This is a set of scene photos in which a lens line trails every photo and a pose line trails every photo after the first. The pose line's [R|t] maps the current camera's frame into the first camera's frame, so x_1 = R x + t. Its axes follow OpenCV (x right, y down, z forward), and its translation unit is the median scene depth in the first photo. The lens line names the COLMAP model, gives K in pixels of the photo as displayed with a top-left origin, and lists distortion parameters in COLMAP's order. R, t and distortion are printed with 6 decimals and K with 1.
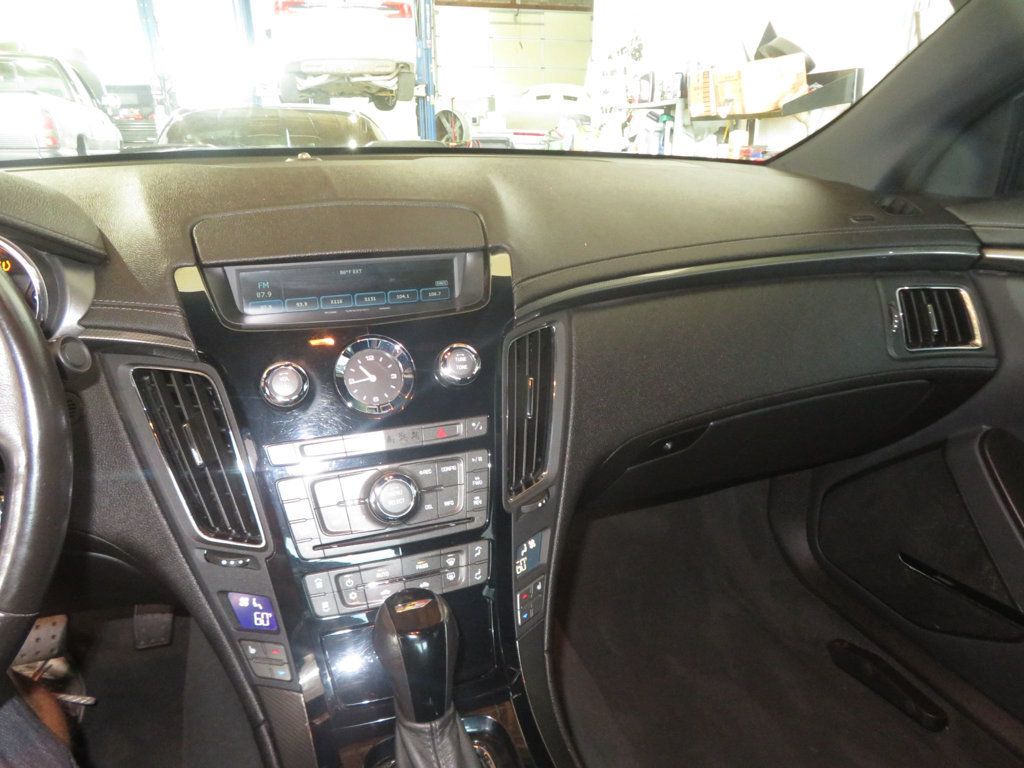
lens RADIAL K [[728.2, 0, 511.4], [0, 728.2, 383.0], [0, 0, 1]] dist [-0.010708, 0.010097]
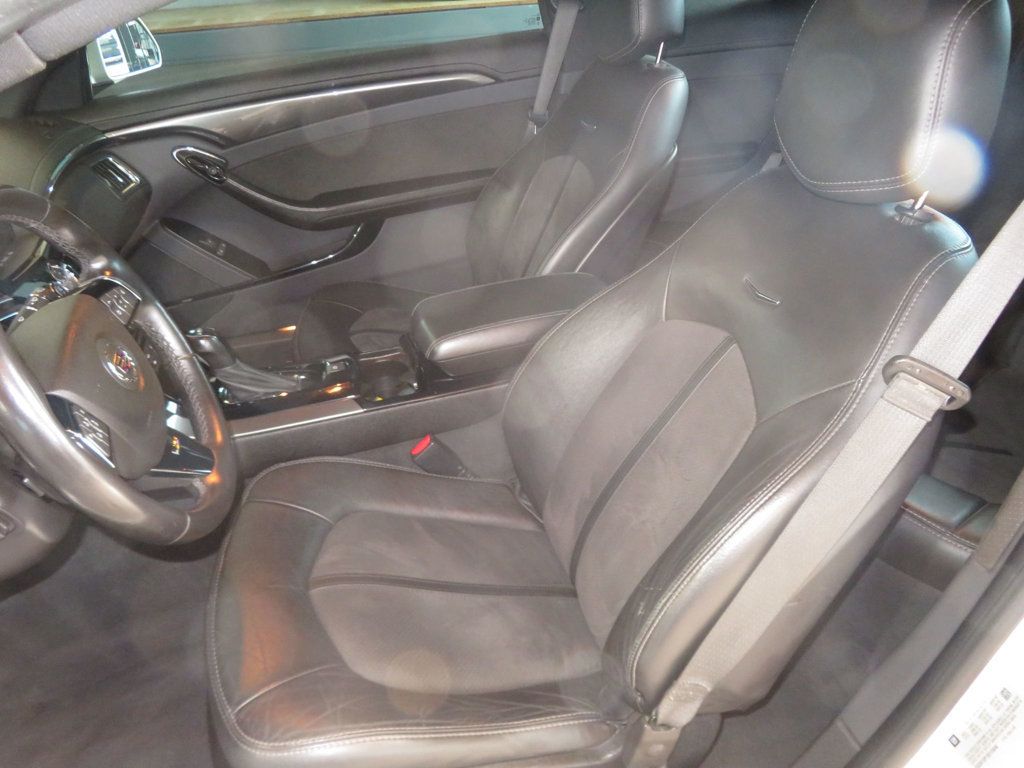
lens RADIAL K [[728.2, 0, 511.4], [0, 728.2, 380.0], [0, 0, 1]] dist [-0.010708, 0.010097]
pose [[0.101514, -0.539673, 0.835732, -1.674957], [0.381554, 0.796949, 0.468282, -0.223037], [-0.918755, 0.271340, 0.286815, -0.489089]]
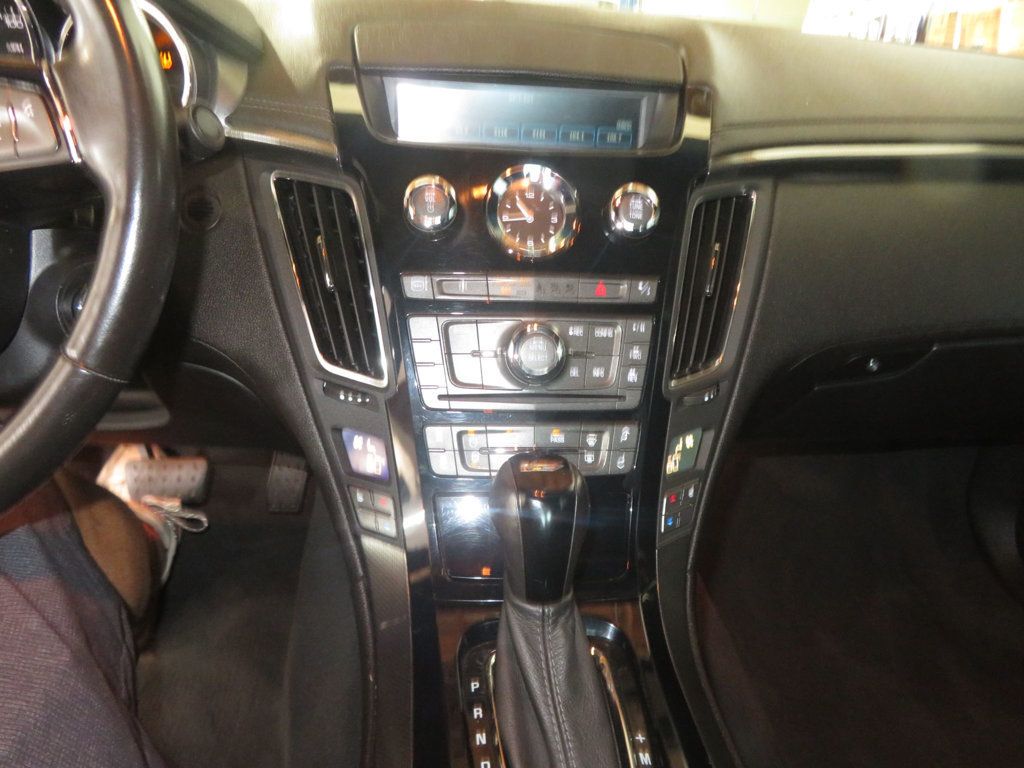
lens RADIAL K [[728.2, 0, 514.3], [0, 728.2, 380.0], [0, 0, 1]] dist [-0.010708, 0.010097]
pose [[0.969345, 0.137527, -0.203607, -0.007388], [-0.126645, 0.989776, 0.065604, 0.126512], [0.210547, -0.037807, 0.976852, 0.151042]]
